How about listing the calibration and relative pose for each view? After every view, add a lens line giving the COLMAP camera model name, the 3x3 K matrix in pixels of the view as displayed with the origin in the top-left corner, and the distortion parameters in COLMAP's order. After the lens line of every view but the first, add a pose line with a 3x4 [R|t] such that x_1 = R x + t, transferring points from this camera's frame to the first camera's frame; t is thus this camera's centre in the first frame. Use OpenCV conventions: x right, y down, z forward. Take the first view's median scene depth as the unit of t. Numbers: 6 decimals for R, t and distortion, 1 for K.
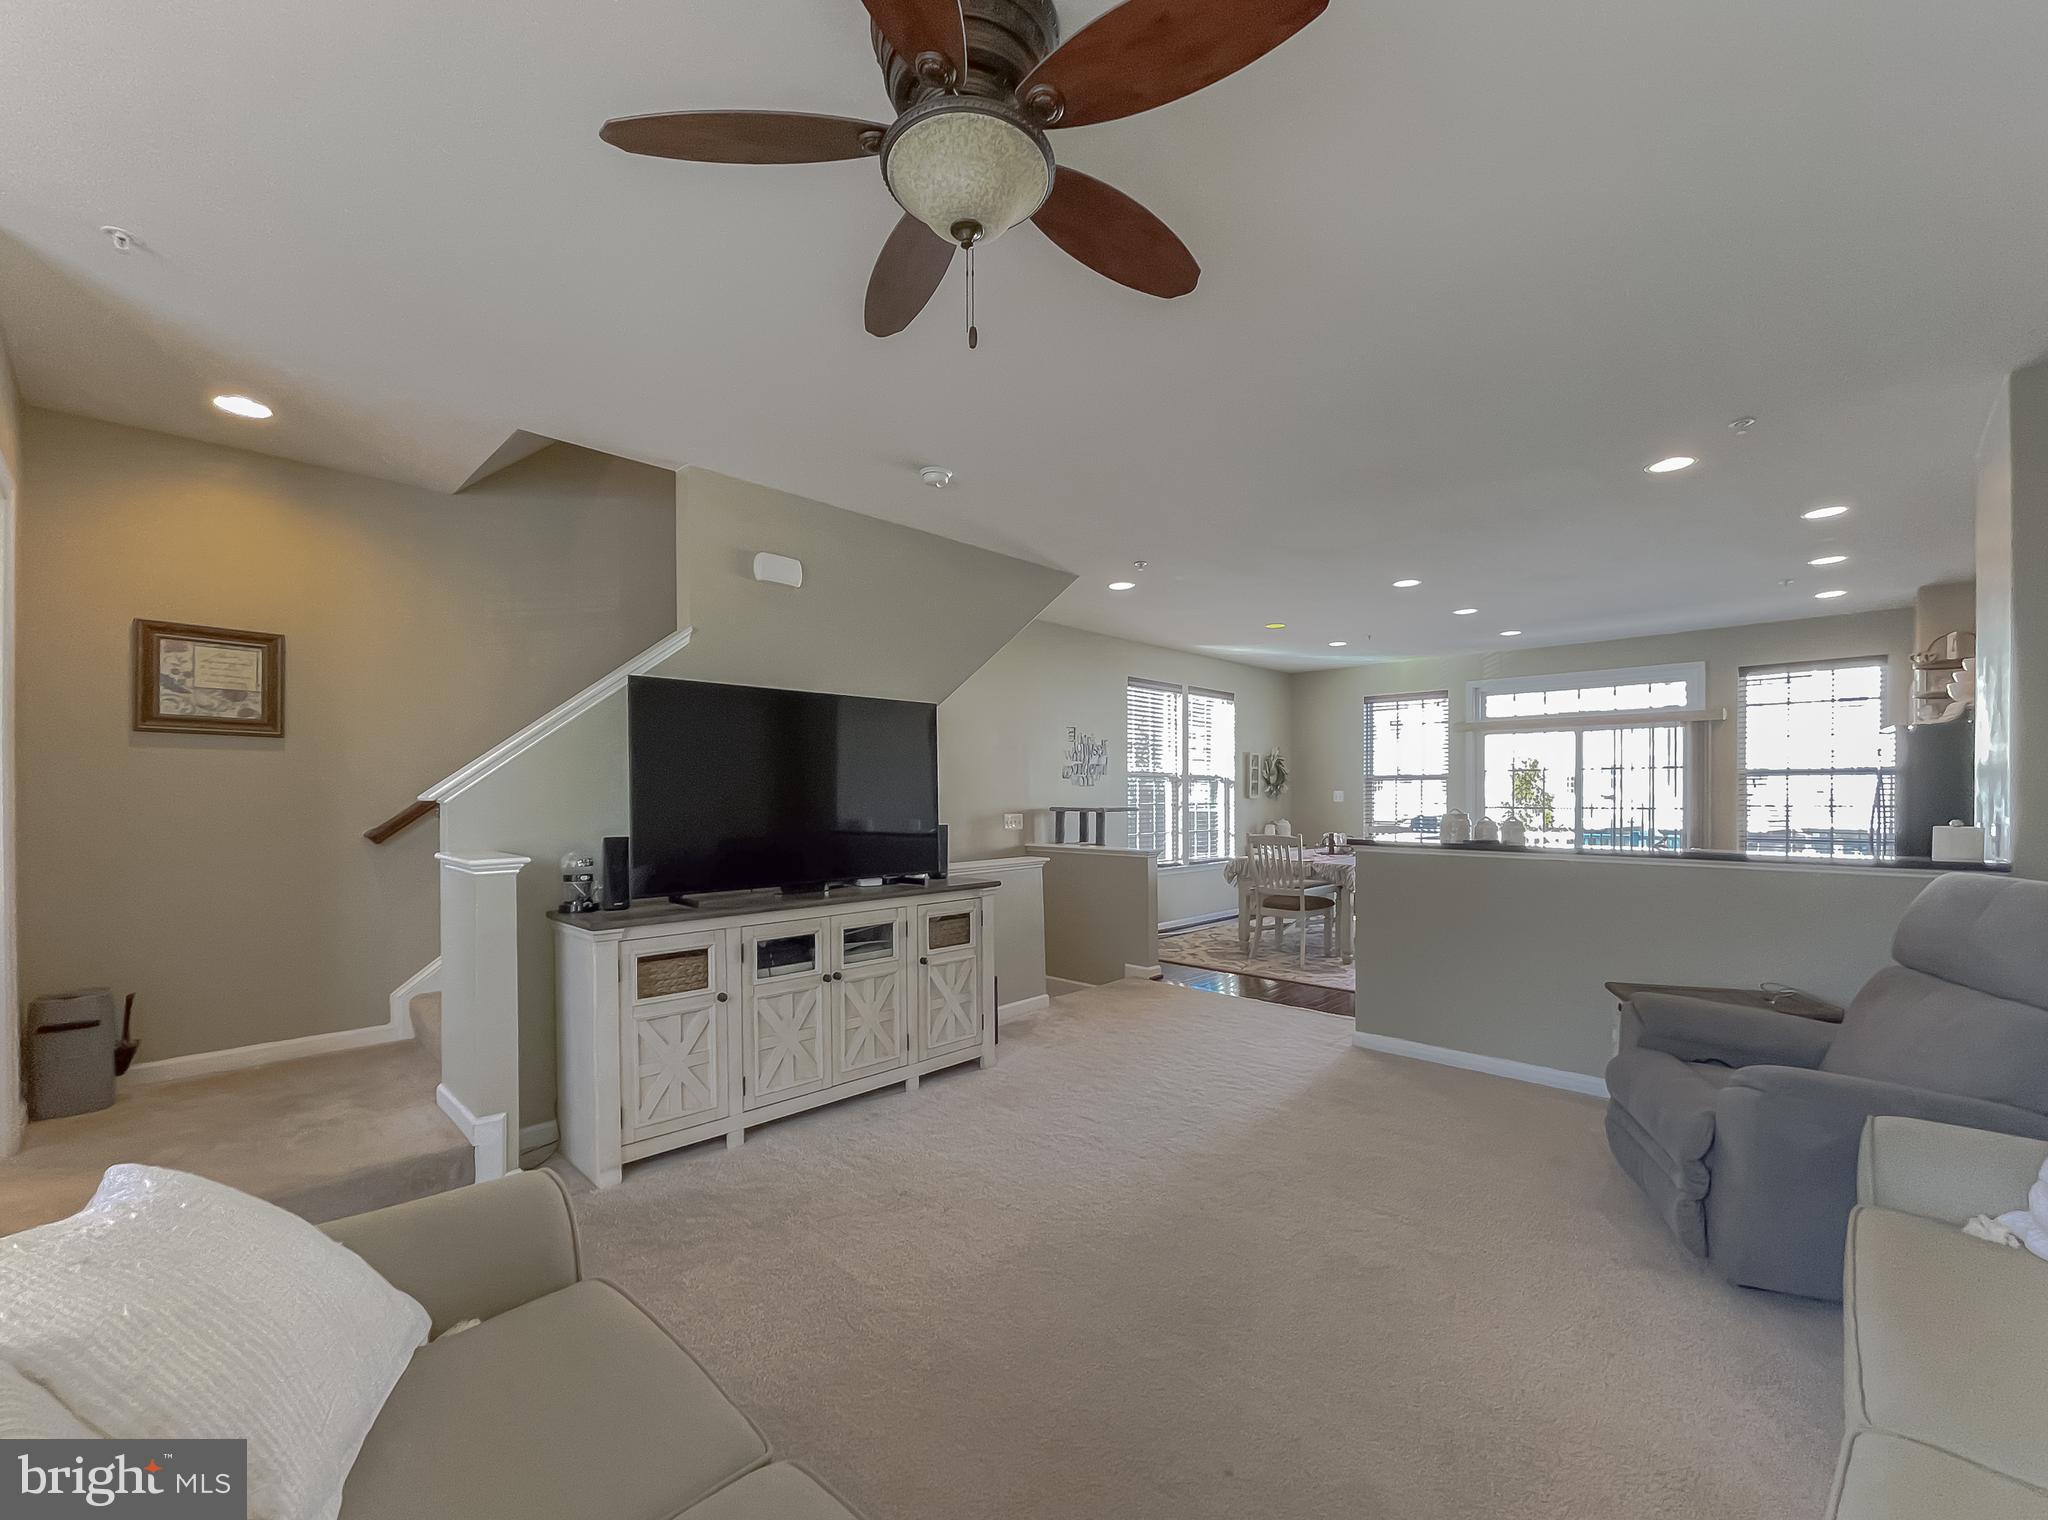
lens RADIAL K [[841.2, 0, 1021.6], [0, 841.2, 800.0], [0, 0, 1]] dist [-0.001227, -0.000091]
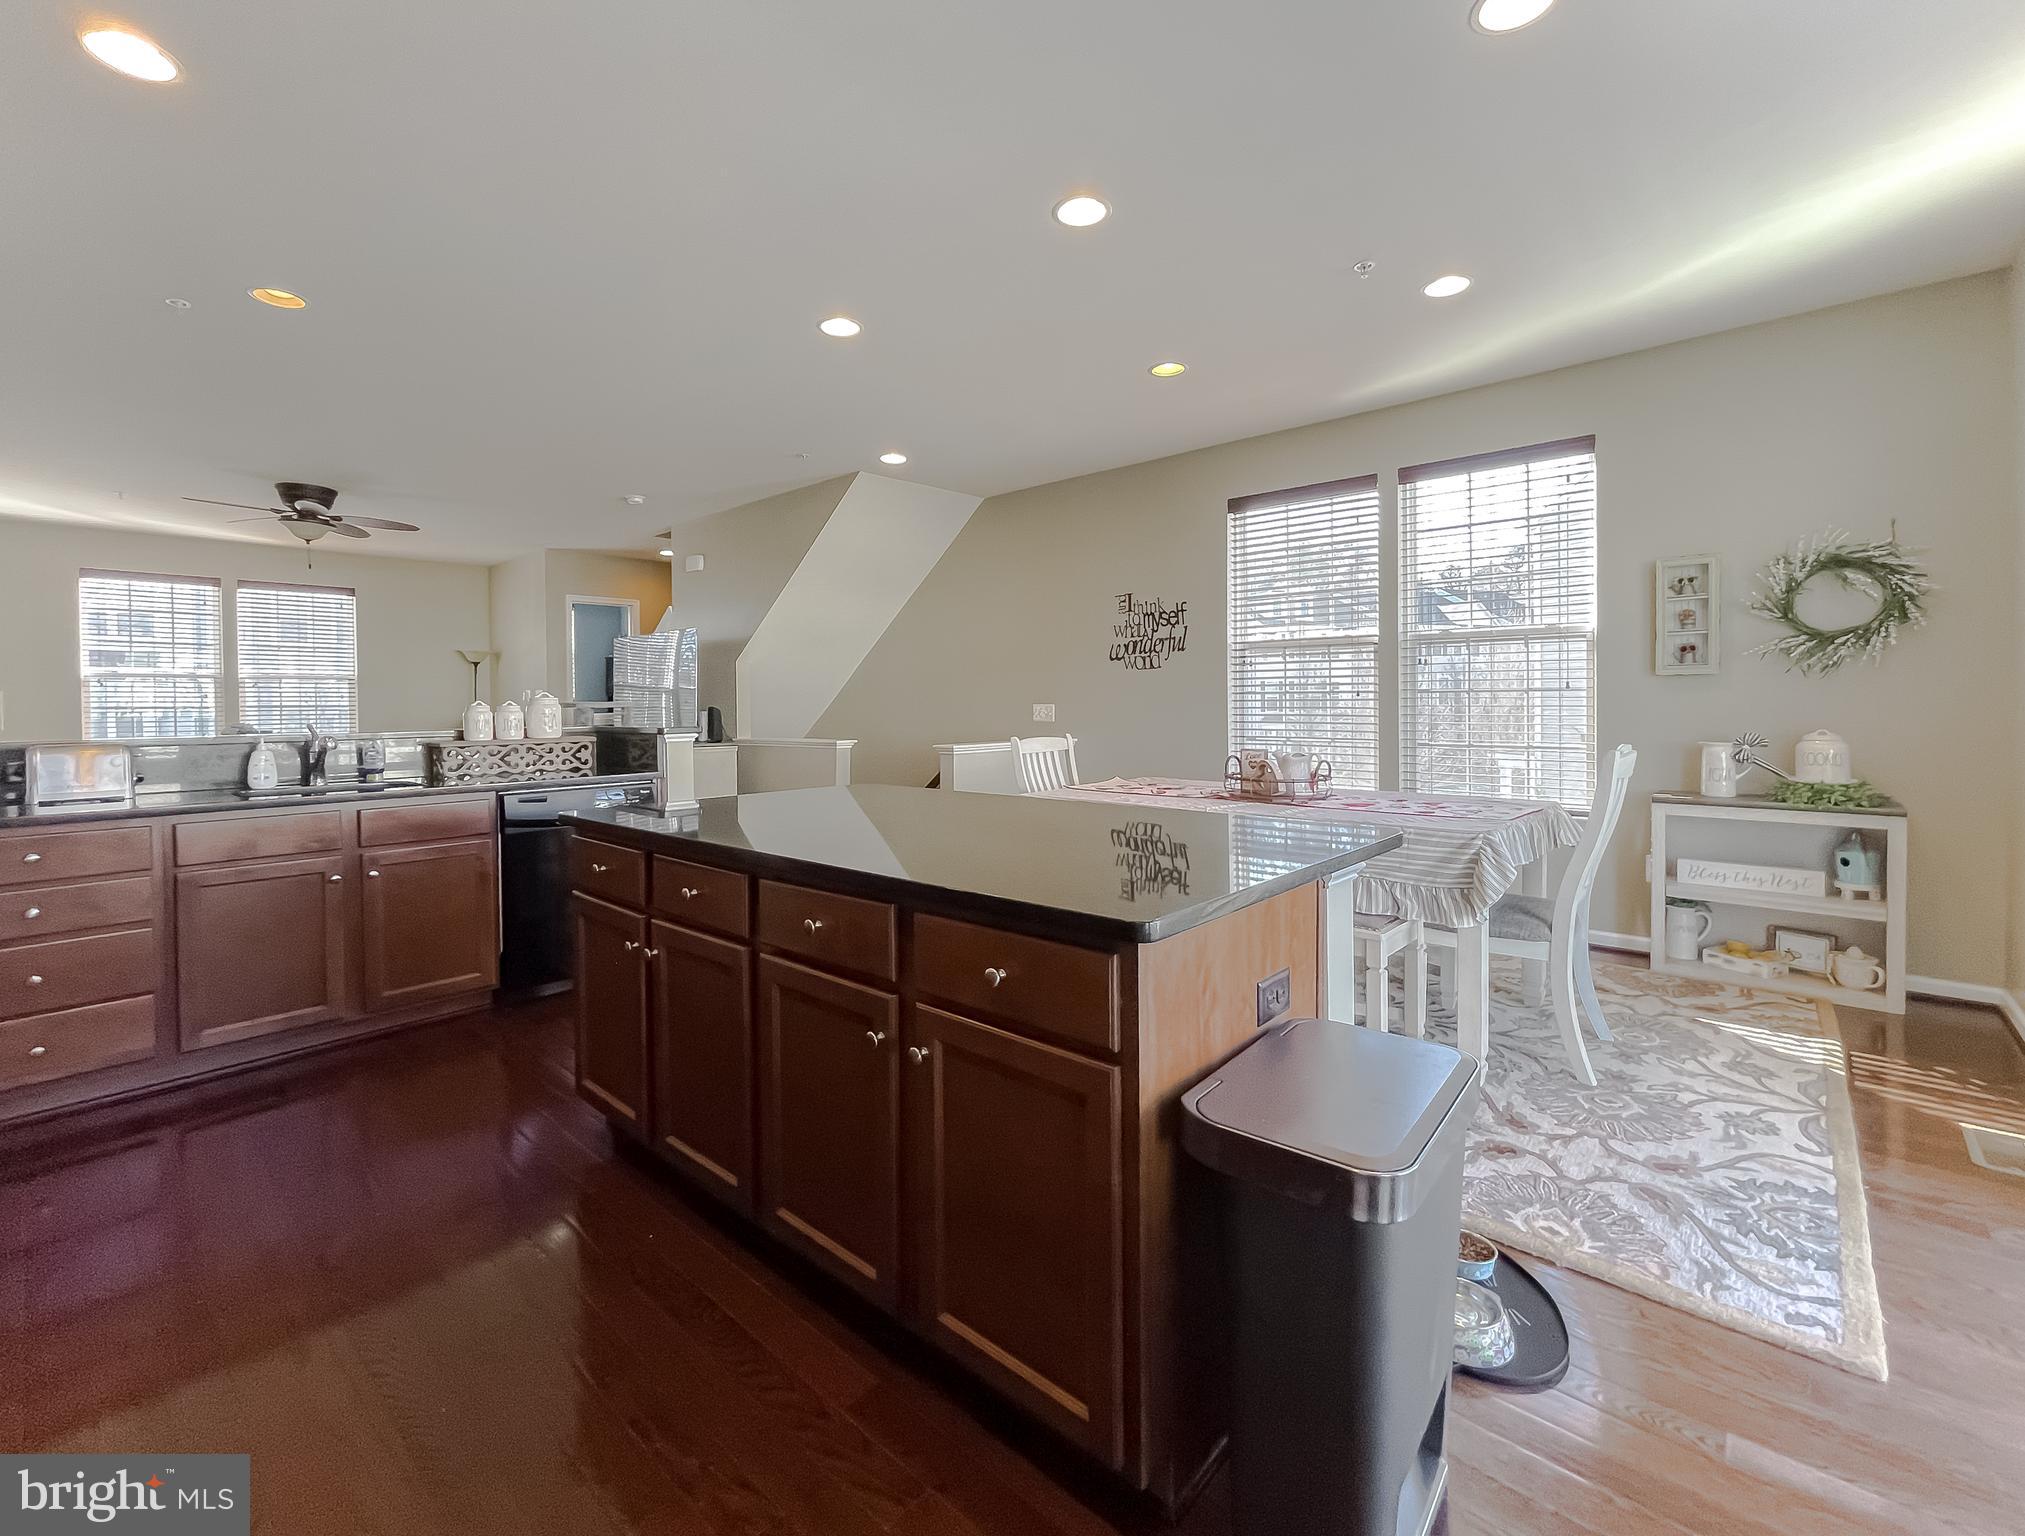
lens RADIAL K [[857.3, 0, 1005.8], [0, 857.3, 709.9], [0, 0, 1]] dist [0.008270, 0.000448]
pose [[0.050525, 0.011852, -0.998652, 0.821128], [0.004176, 0.999918, 0.012079, 0.010585], [0.998714, -0.004781, 0.050472, 0.816462]]
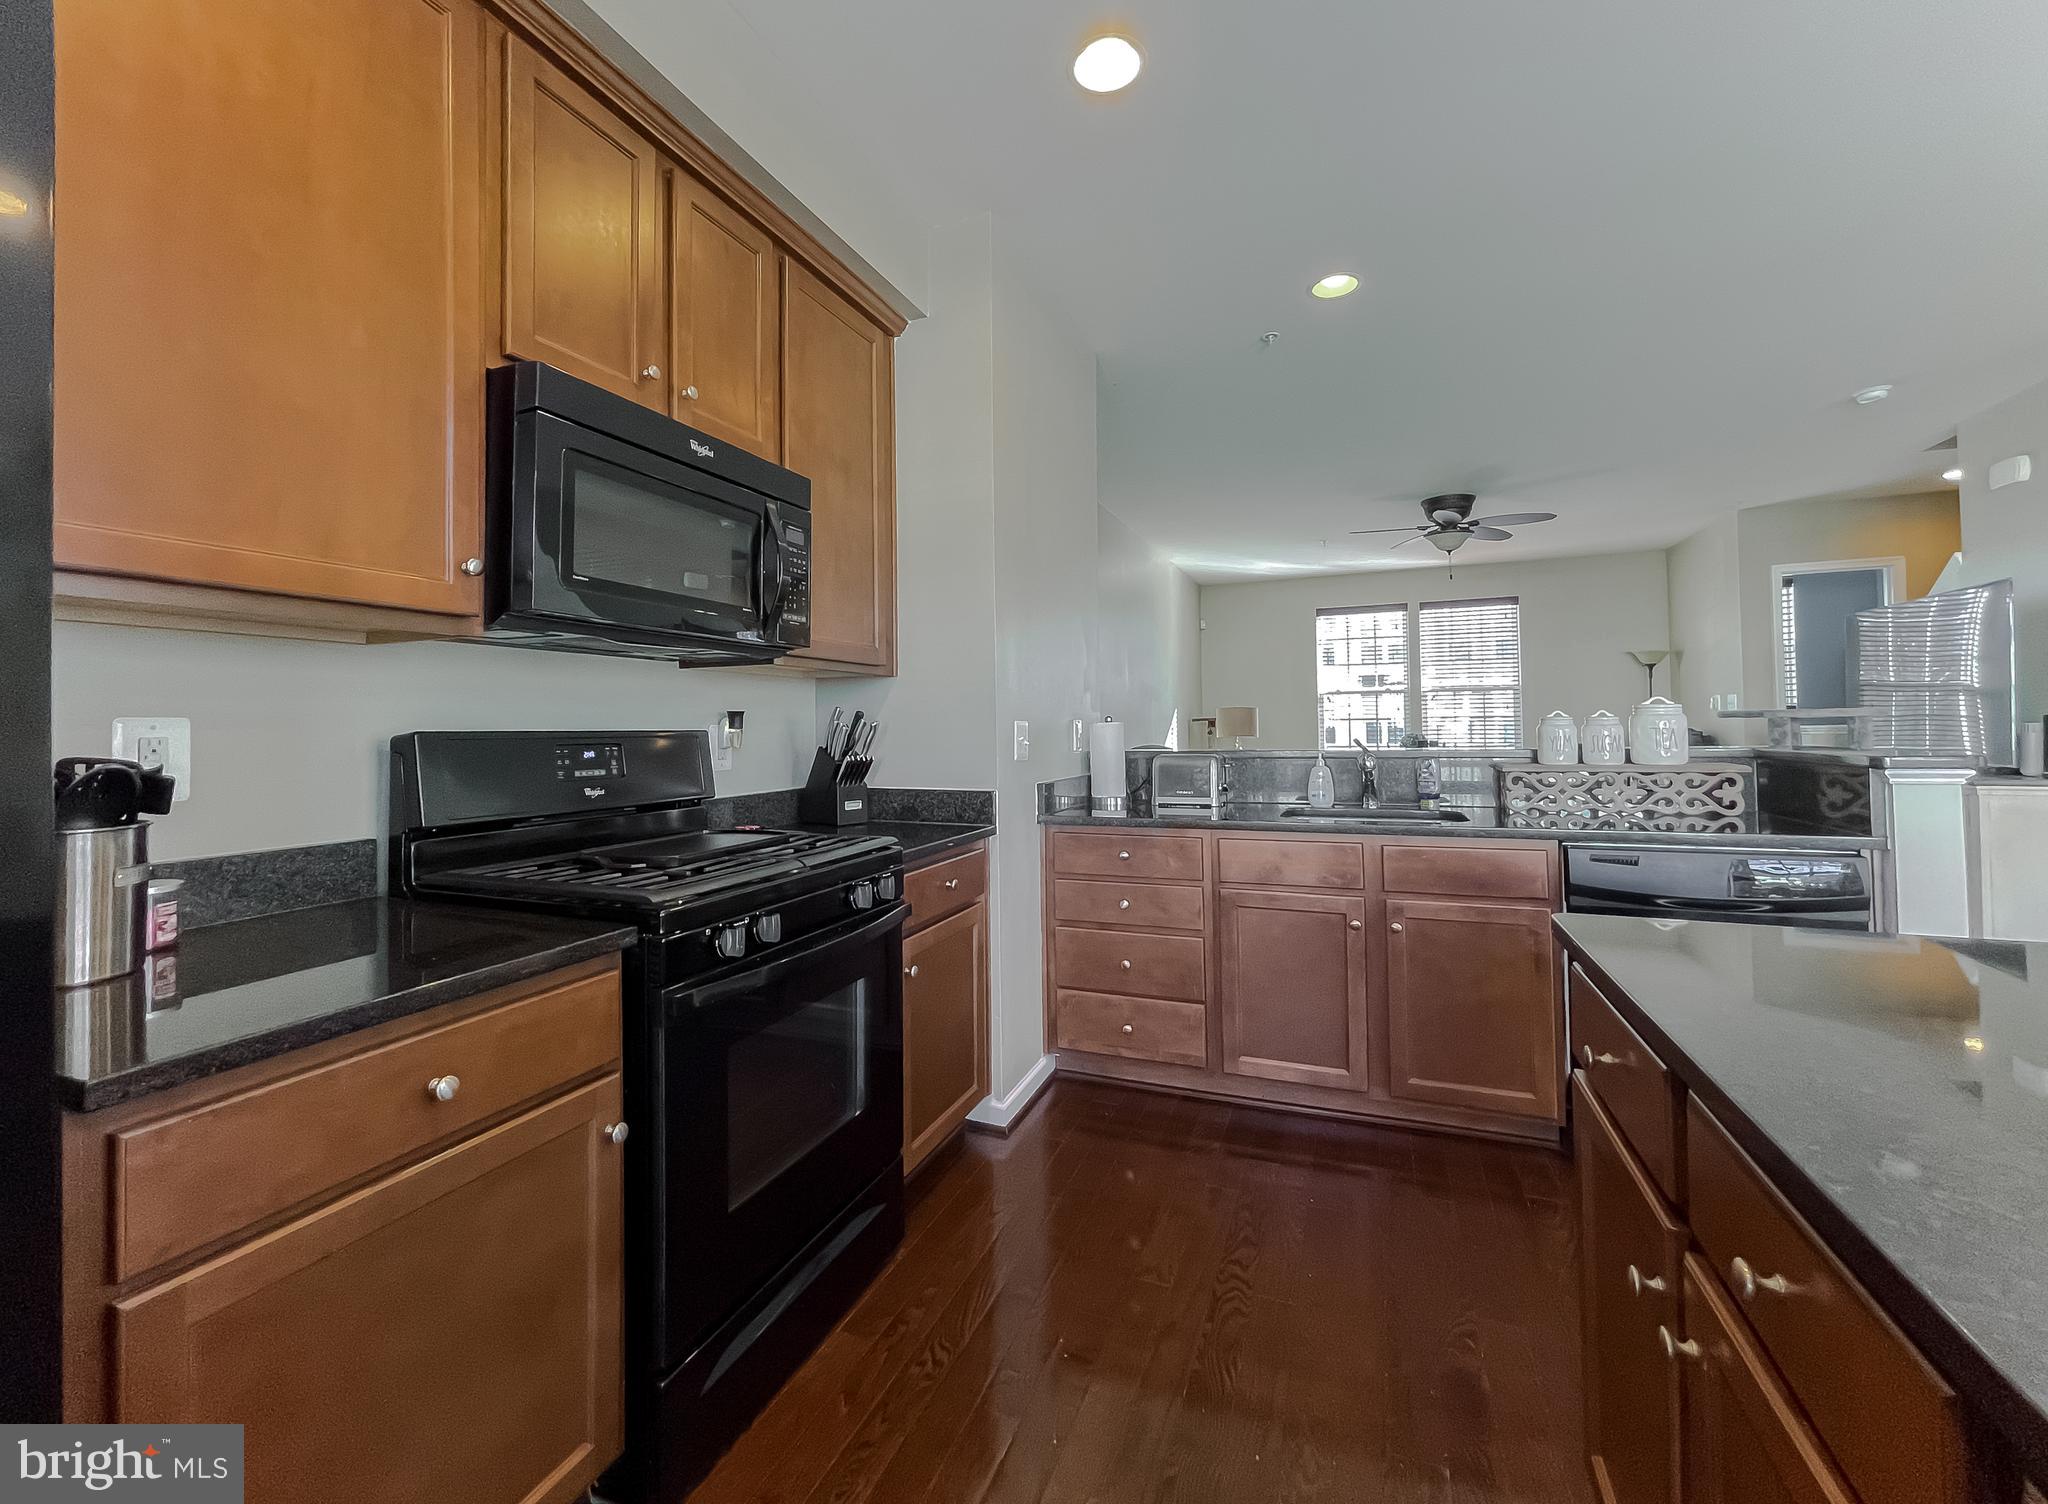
lens RADIAL K [[858.7, 0, 1001.2], [0, 858.7, 708.2], [0, 0, 1]] dist [-0.002089, -0.000612]
pose [[-0.927831, 0.009338, -0.372884, 0.665162], [0.016683, 0.999725, -0.016476, 0.011307], [0.372627, -0.021508, -0.927732, 0.787630]]
